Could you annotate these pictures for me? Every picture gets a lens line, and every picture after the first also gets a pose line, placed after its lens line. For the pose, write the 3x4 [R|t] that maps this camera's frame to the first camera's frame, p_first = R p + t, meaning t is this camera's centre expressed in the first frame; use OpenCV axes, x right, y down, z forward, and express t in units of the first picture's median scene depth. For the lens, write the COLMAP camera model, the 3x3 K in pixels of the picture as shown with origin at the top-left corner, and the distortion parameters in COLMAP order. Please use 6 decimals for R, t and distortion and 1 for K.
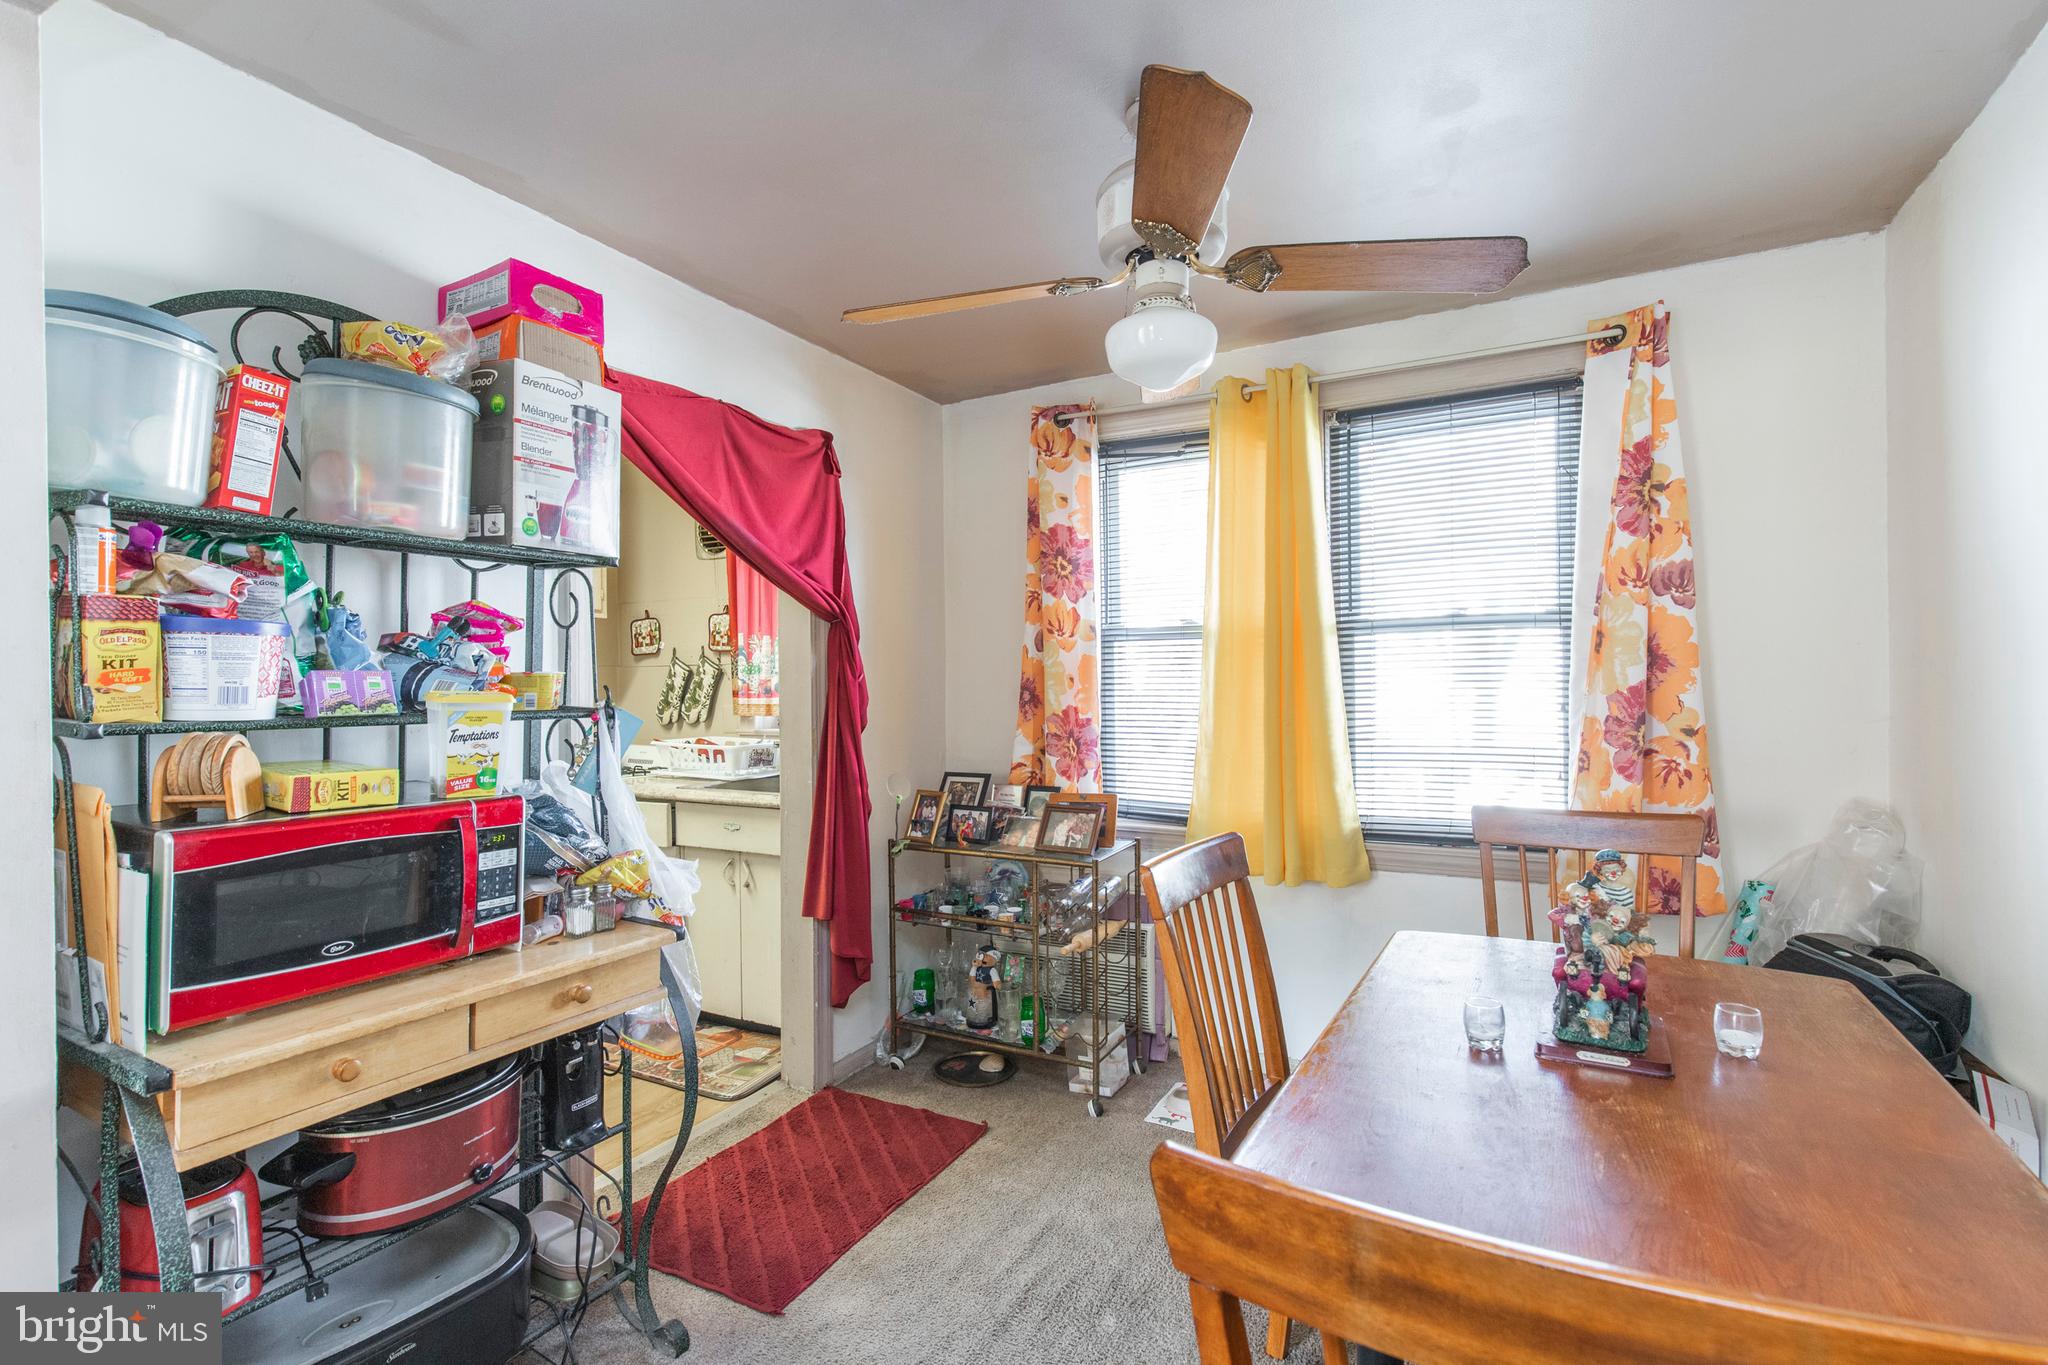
lens RADIAL K [[945.5, 0, 1029.2], [0, 945.5, 678.2], [0, 0, 1]] dist [0.003856, -0.000594]
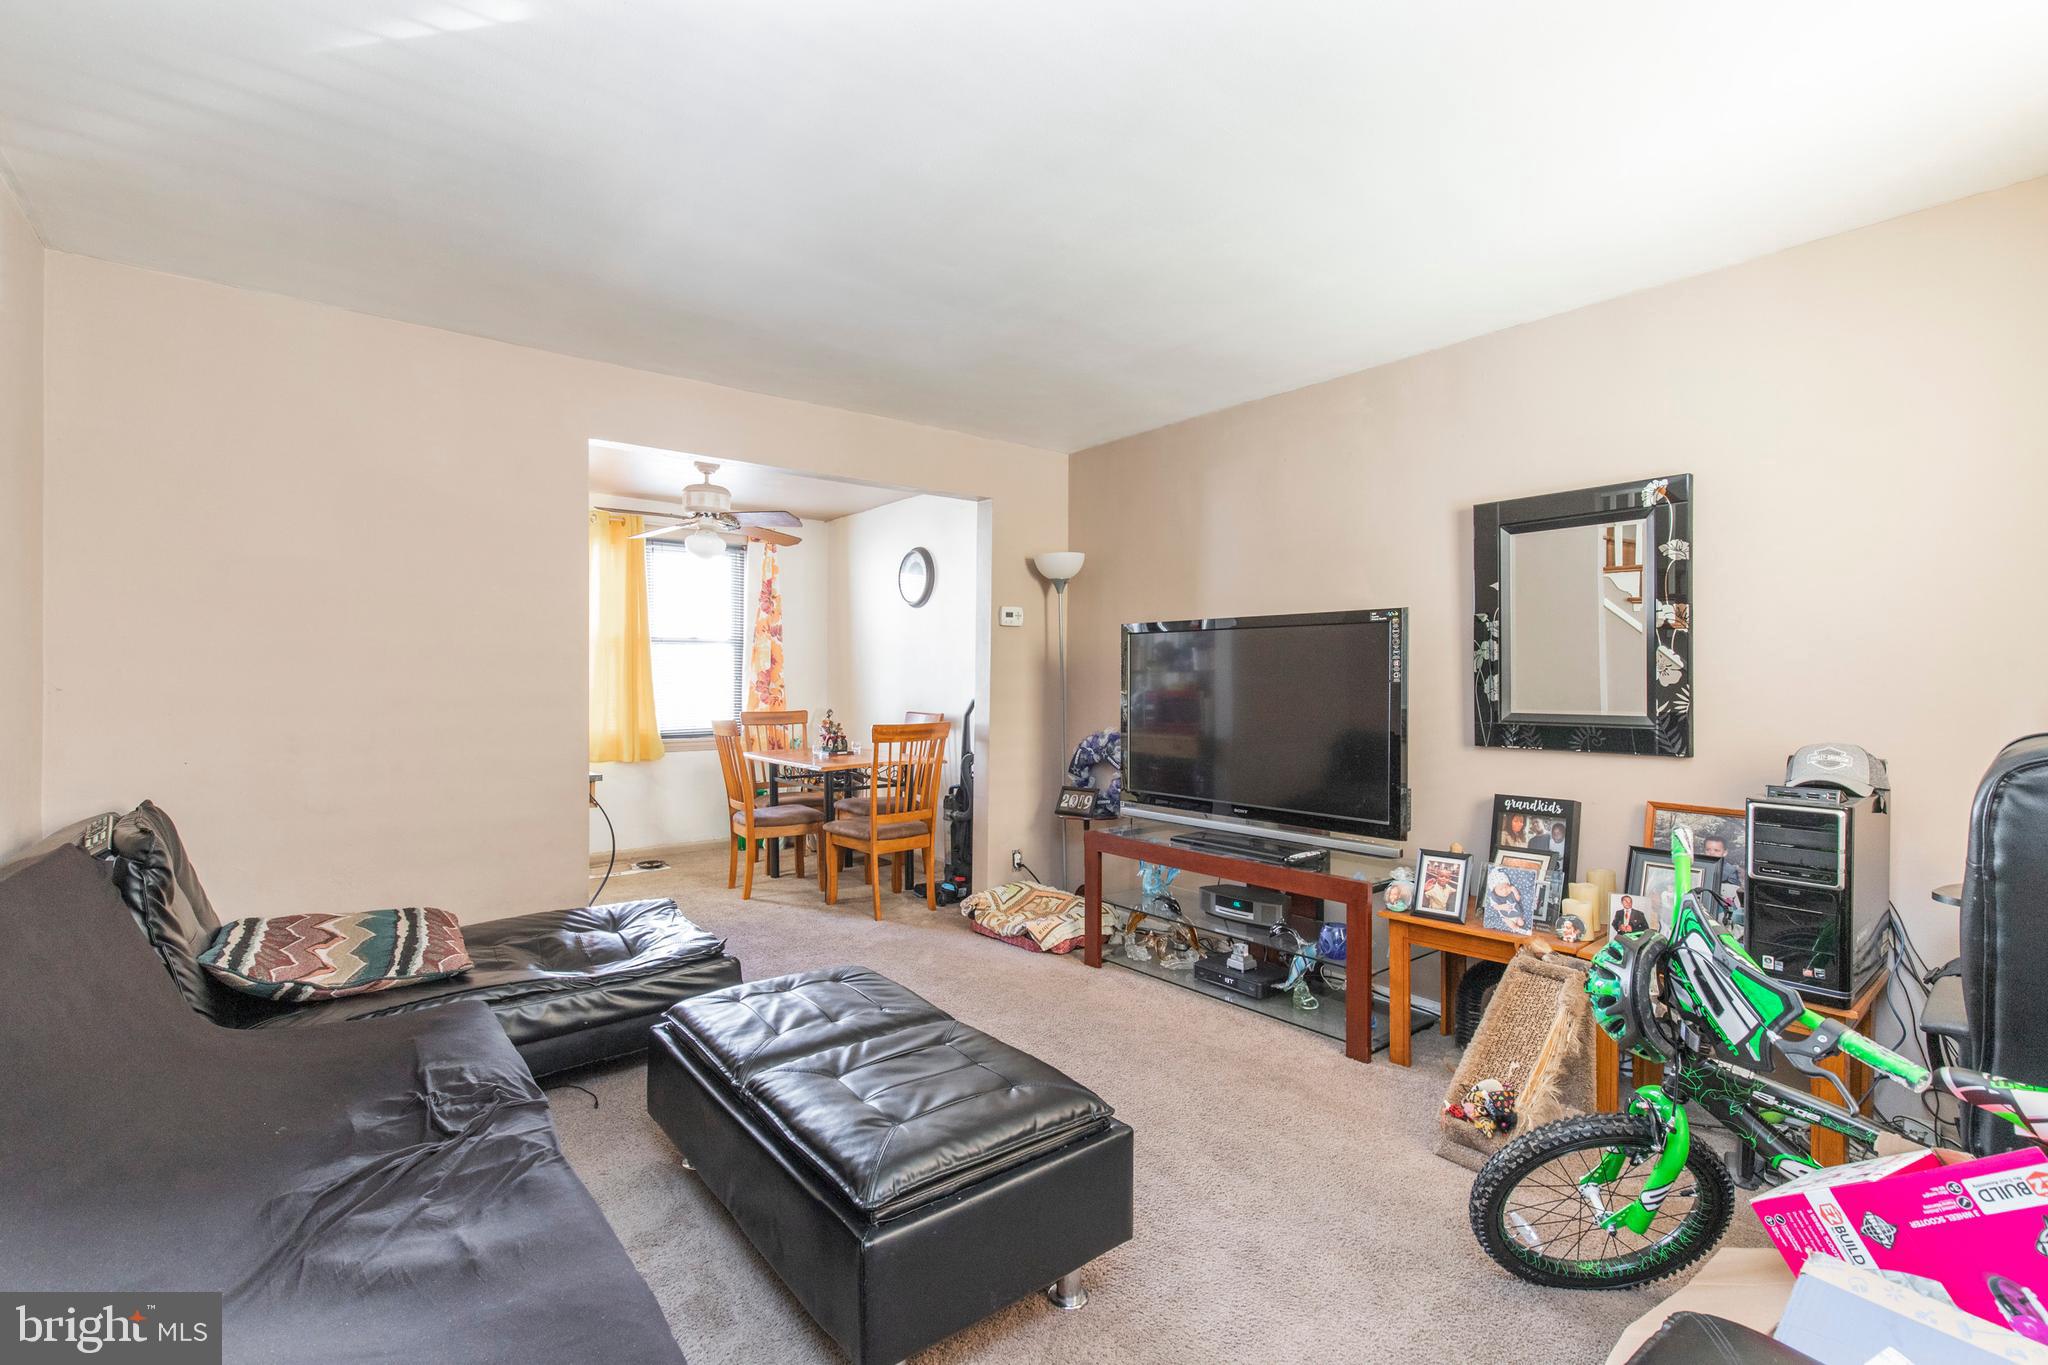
lens RADIAL K [[945.5, 0, 1023.8], [0, 945.5, 684.4], [0, 0, 1]] dist [0.003856, -0.000594]
pose [[0.387334, -0.002369, 0.921936, -1.274708], [-0.011415, 0.999908, 0.007365, 0.018592], [-0.921869, -0.013376, 0.387271, -0.591284]]
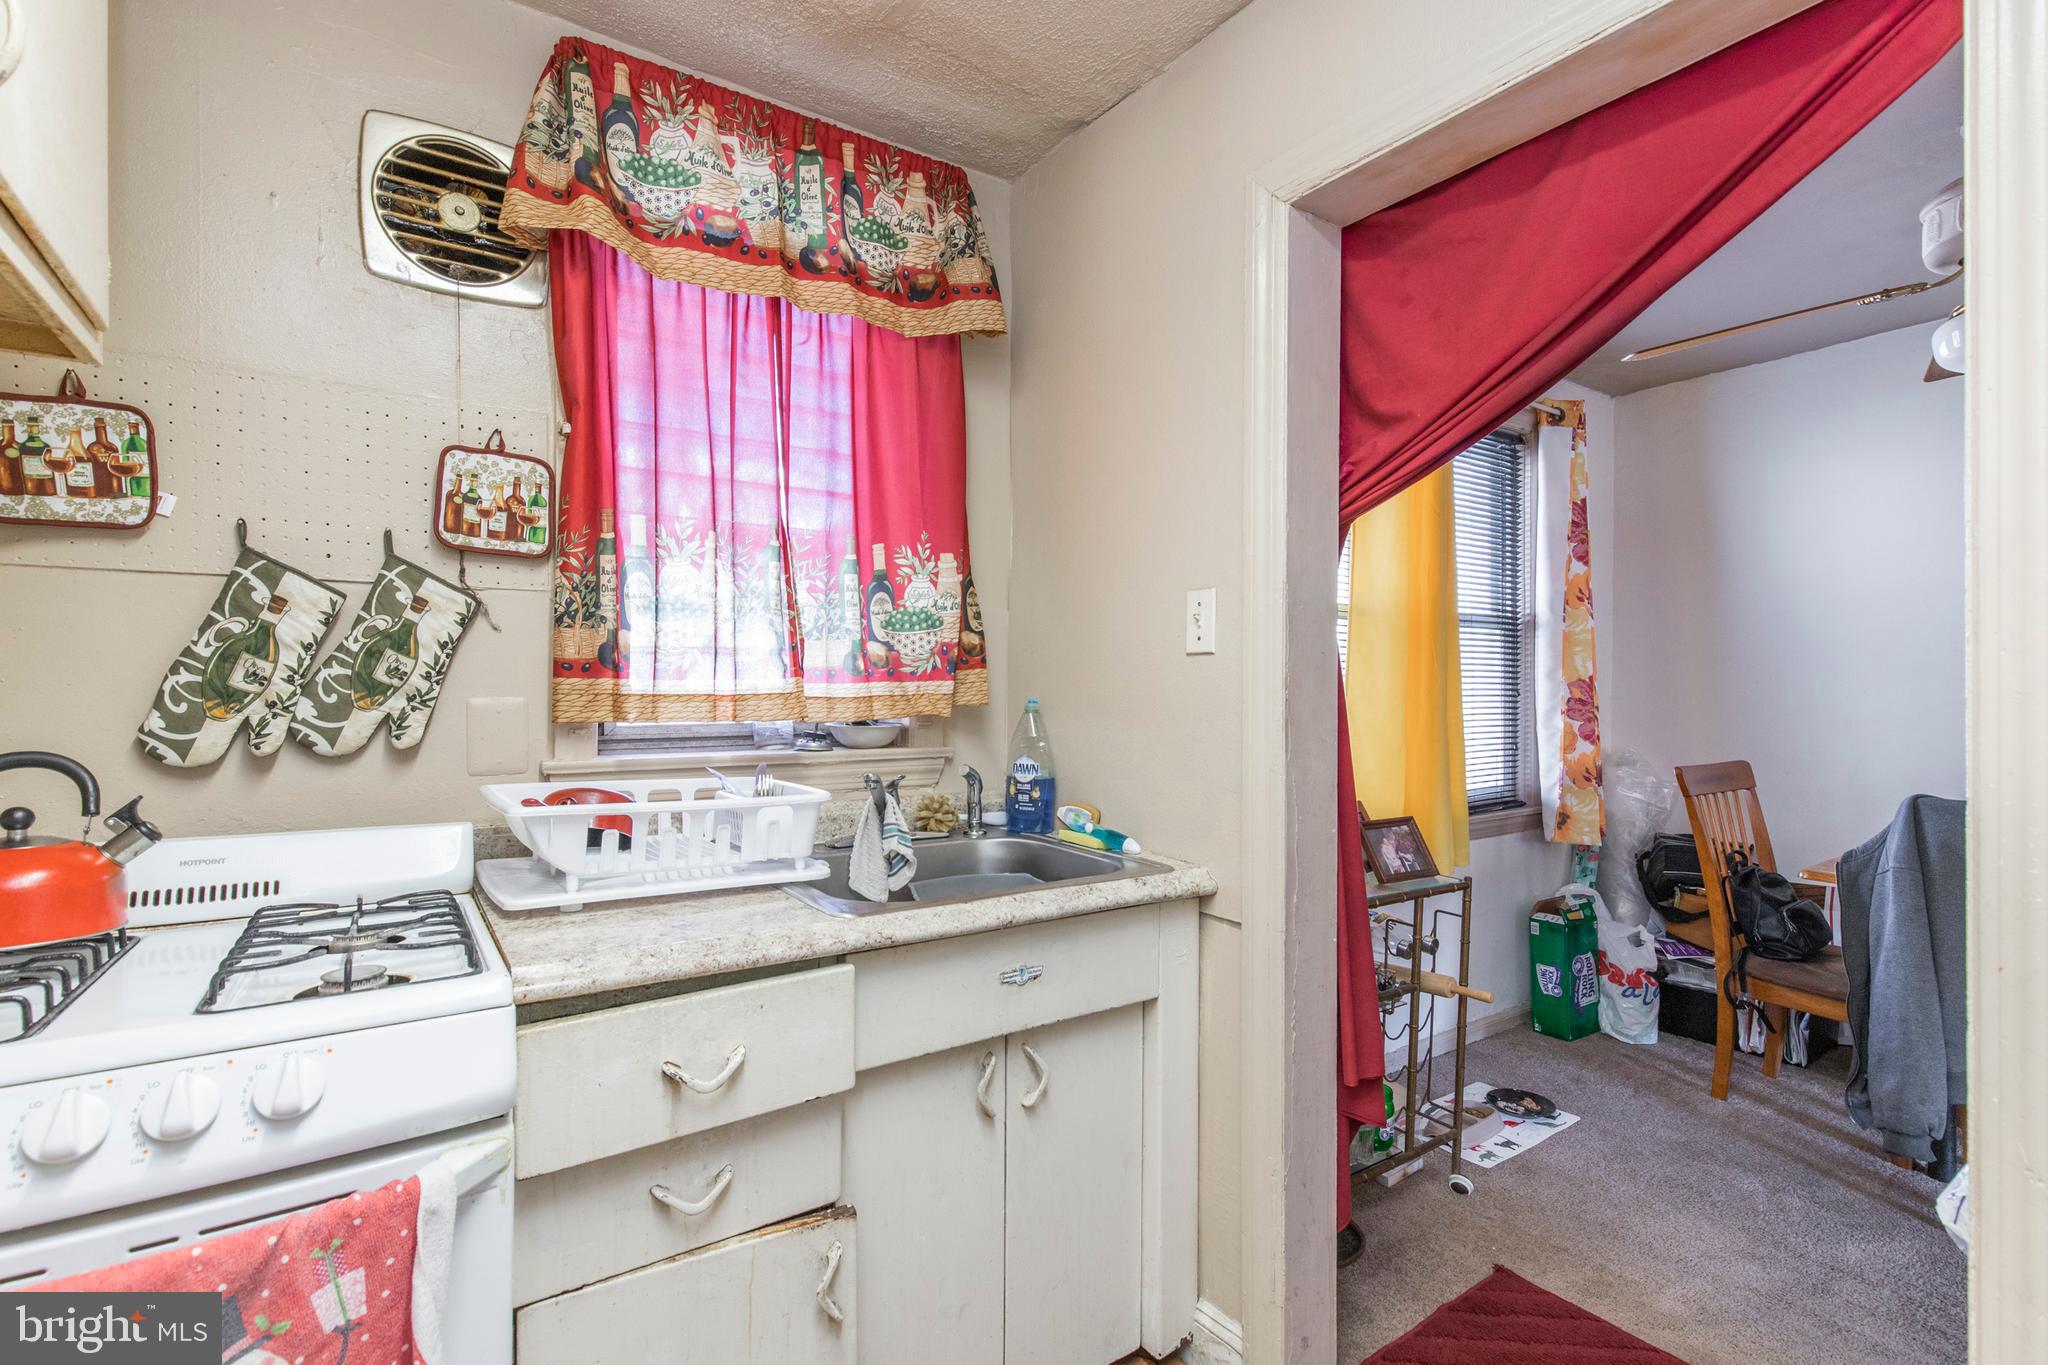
lens RADIAL K [[945.5, 0, 1020.6], [0, 945.5, 682.2], [0, 0, 1]] dist [0.003856, -0.000594]
pose [[0.454458, 0.013277, 0.890669, -0.766299], [-0.011717, 0.999892, -0.008926, 0.031615], [-0.890691, -0.006379, 0.454564, 0.889407]]
